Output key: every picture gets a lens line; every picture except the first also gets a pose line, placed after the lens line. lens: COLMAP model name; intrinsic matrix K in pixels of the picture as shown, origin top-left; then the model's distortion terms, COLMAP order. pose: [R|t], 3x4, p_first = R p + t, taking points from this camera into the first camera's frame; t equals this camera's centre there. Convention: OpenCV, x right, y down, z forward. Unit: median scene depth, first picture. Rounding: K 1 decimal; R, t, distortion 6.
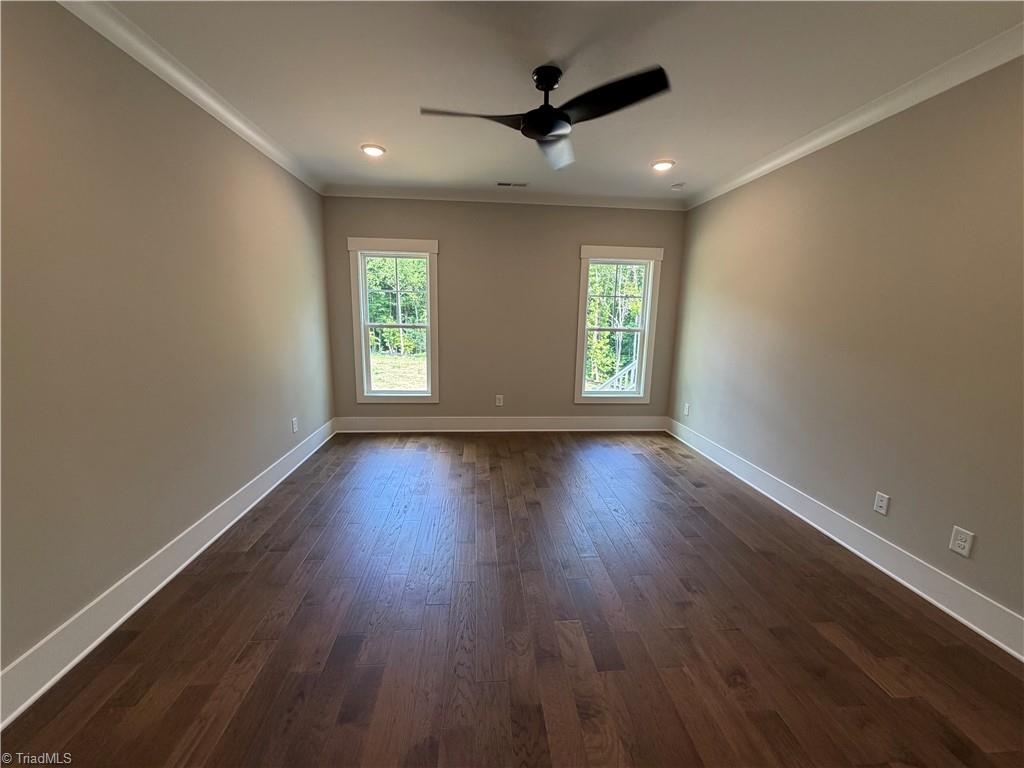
lens RADIAL K [[410.2, 0, 509.8], [0, 410.2, 385.8], [0, 0, 1]] dist [0.001000, 0.000772]
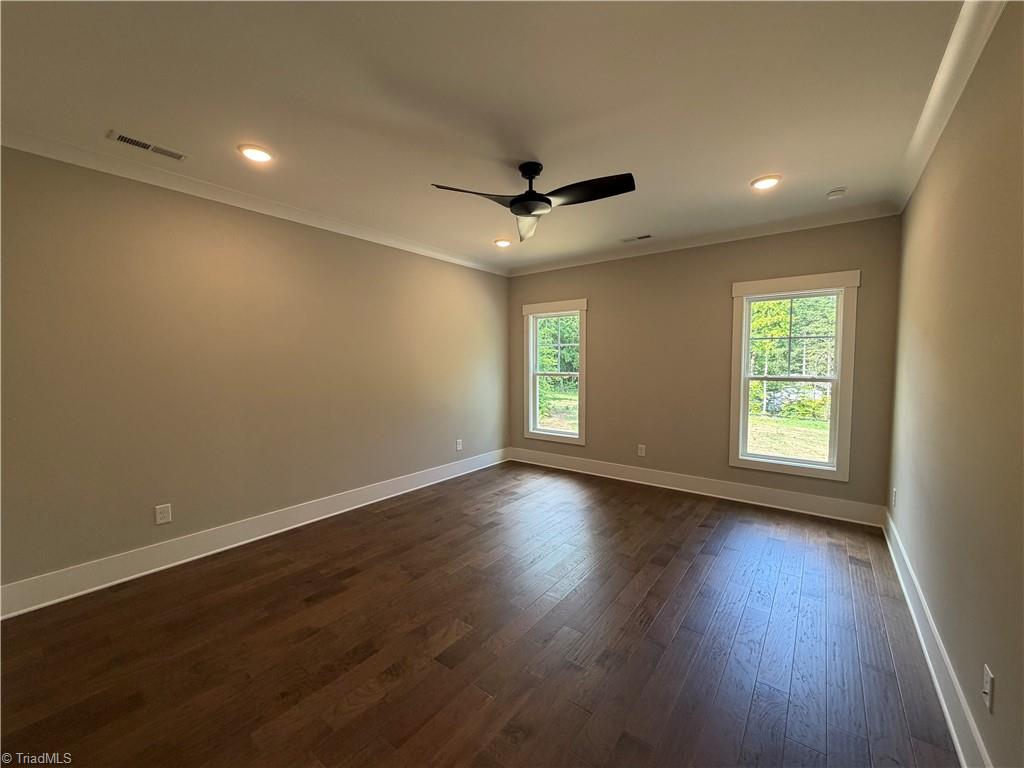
lens RADIAL K [[410.2, 0, 505.7], [0, 410.2, 381.9], [0, 0, 1]] dist [0.001000, 0.000772]
pose [[0.732819, 0.011722, -0.680322, 0.433872], [-0.106058, 0.989599, -0.097191, 0.004085], [0.672107, 0.143377, 0.726440, 0.067947]]
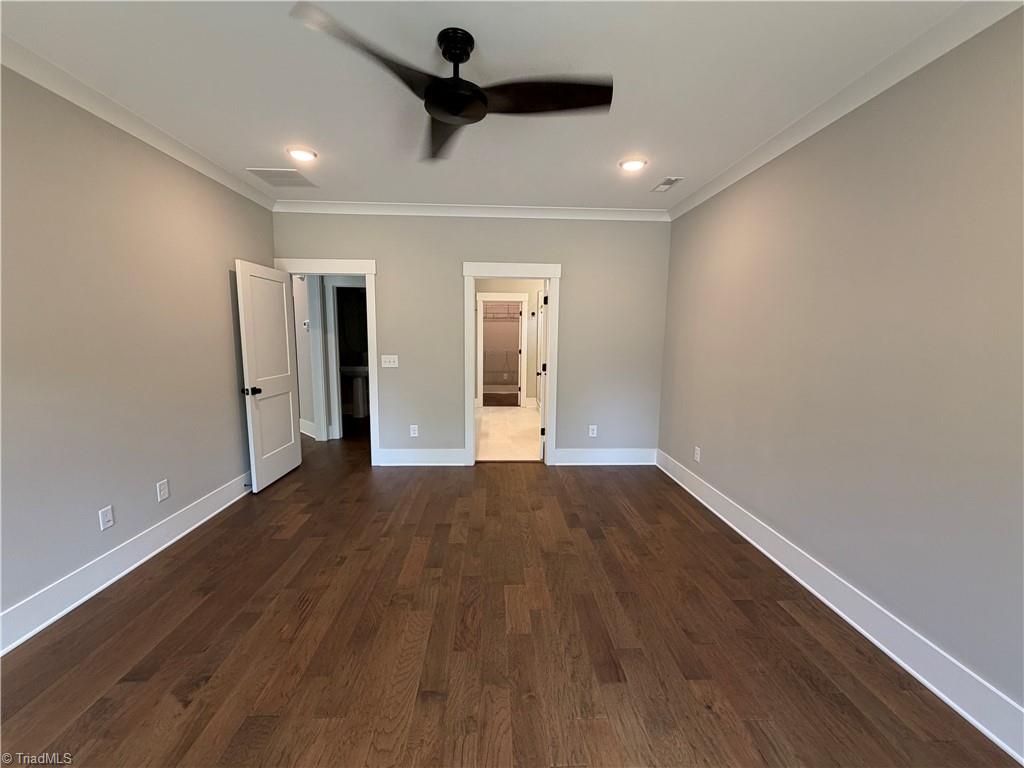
lens RADIAL K [[410.2, 0, 513.3], [0, 410.2, 386.4], [0, 0, 1]] dist [0.001000, 0.000772]
pose [[-0.999064, -0.036848, 0.022666, -0.030322], [-0.027923, 0.949436, 0.312718, -0.180671], [-0.033043, 0.311792, -0.949576, 0.966791]]
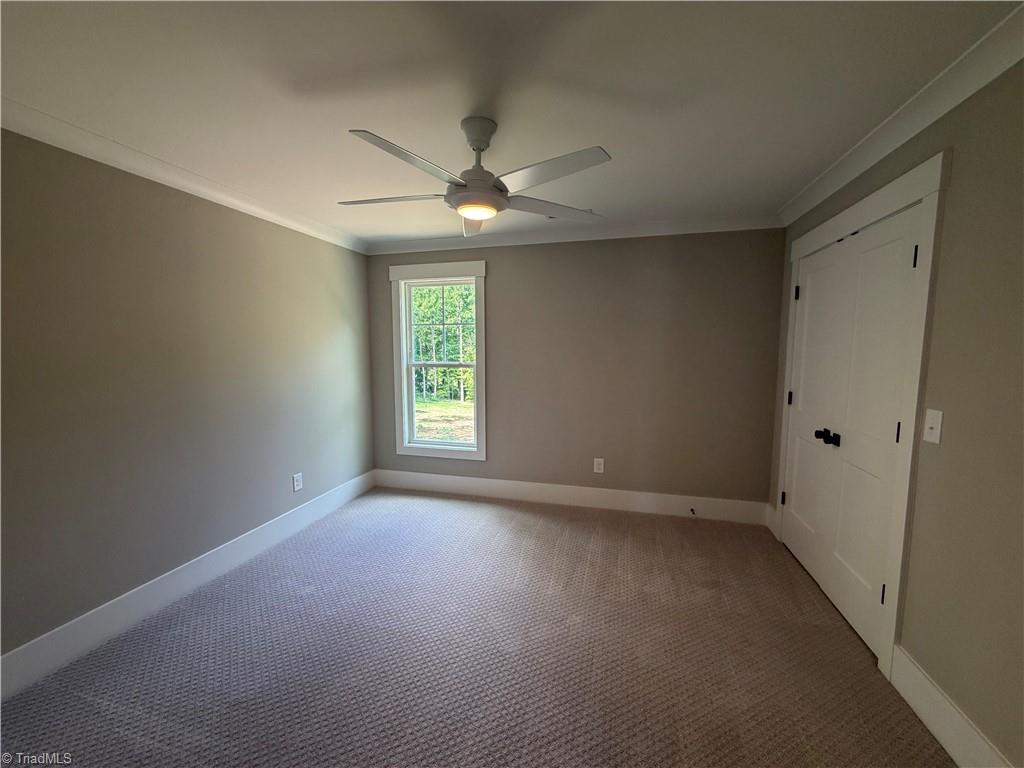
lens RADIAL K [[410.2, 0, 503.0], [0, 410.2, 382.3], [0, 0, 1]] dist [0.001000, 0.000772]
pose [[0.937045, 0.008749, -0.349099, 0.145397], [-0.041937, 0.995271, -0.087623, -0.044398], [0.346682, 0.096747, 0.932980, 0.278711]]
